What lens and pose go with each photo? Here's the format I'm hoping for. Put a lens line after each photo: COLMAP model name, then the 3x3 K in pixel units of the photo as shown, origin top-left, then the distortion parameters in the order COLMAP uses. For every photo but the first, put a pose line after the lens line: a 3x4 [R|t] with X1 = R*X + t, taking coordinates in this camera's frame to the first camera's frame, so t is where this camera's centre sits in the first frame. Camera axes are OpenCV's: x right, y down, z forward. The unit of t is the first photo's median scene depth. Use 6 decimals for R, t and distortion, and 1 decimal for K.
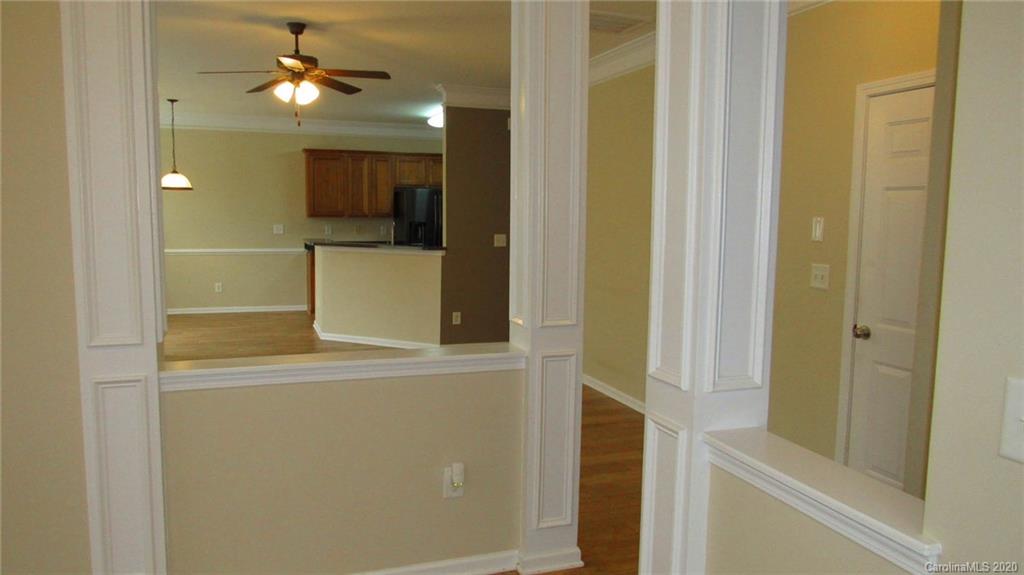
lens RADIAL K [[736.2, 0, 513.9], [0, 736.2, 286.8], [0, 0, 1]] dist [-0.026671, 0.010428]
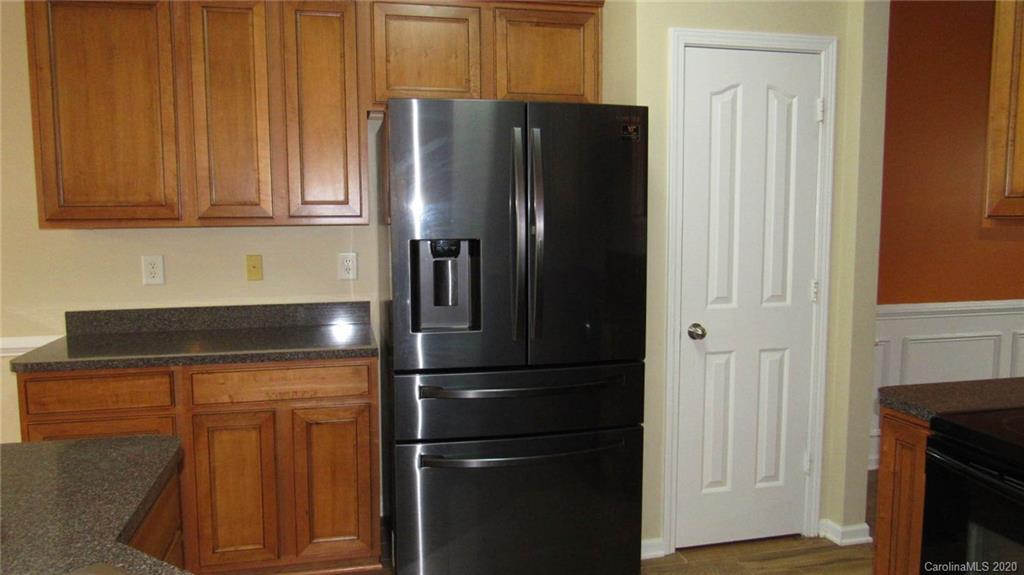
lens RADIAL K [[736.2, 0, 514.5], [0, 736.2, 281.9], [0, 0, 1]] dist [-0.026671, 0.010428]
pose [[0.992106, -0.014448, -0.124564, -0.077123], [0.011322, 0.999604, -0.025765, -0.065117], [0.124887, 0.024152, 0.991877, 0.748985]]
